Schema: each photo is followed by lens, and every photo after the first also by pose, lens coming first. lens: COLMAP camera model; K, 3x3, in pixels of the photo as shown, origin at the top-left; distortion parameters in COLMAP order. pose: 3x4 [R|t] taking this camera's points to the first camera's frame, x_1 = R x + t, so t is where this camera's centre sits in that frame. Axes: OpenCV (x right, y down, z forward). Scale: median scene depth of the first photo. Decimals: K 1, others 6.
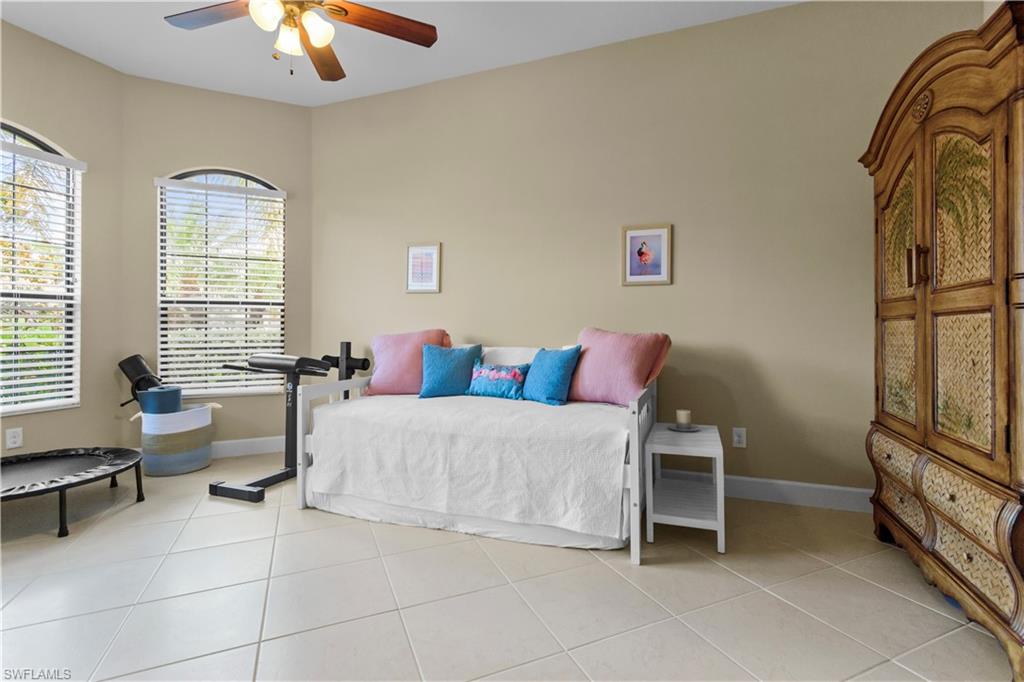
lens RADIAL K [[456.6, 0, 511.4], [0, 456.6, 333.6], [0, 0, 1]] dist [0.005295, -0.003011]
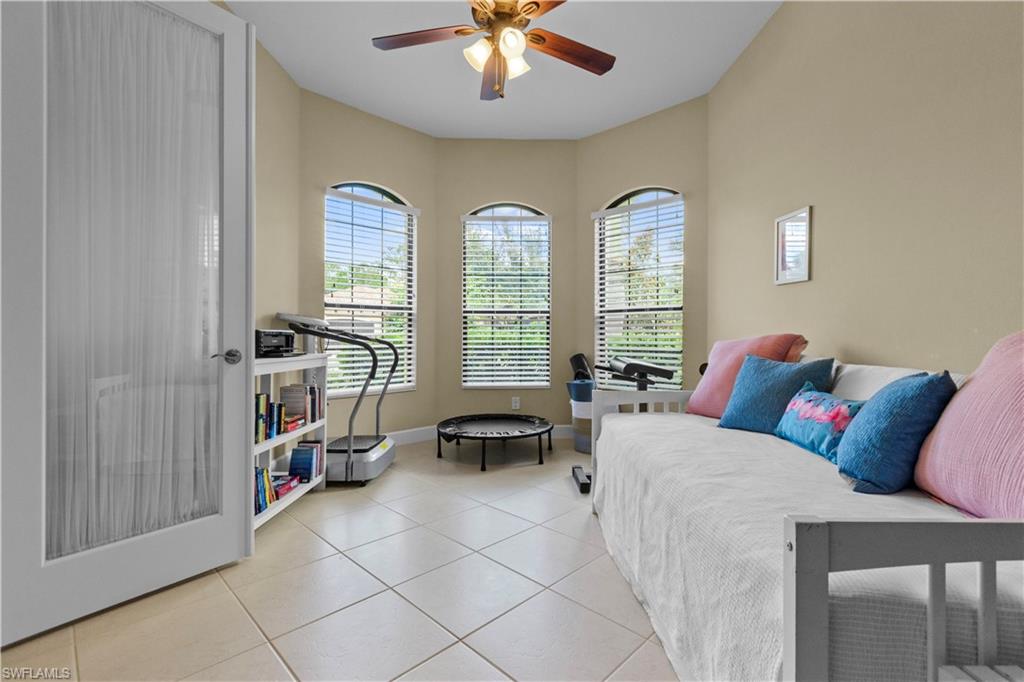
lens RADIAL K [[456.6, 0, 514.0], [0, 456.6, 337.6], [0, 0, 1]] dist [0.005295, -0.003011]
pose [[0.382411, 0.008350, -0.923955, 0.369957], [-0.013411, 0.999904, 0.003486, -0.001785], [0.923895, 0.011058, 0.382486, 0.425199]]
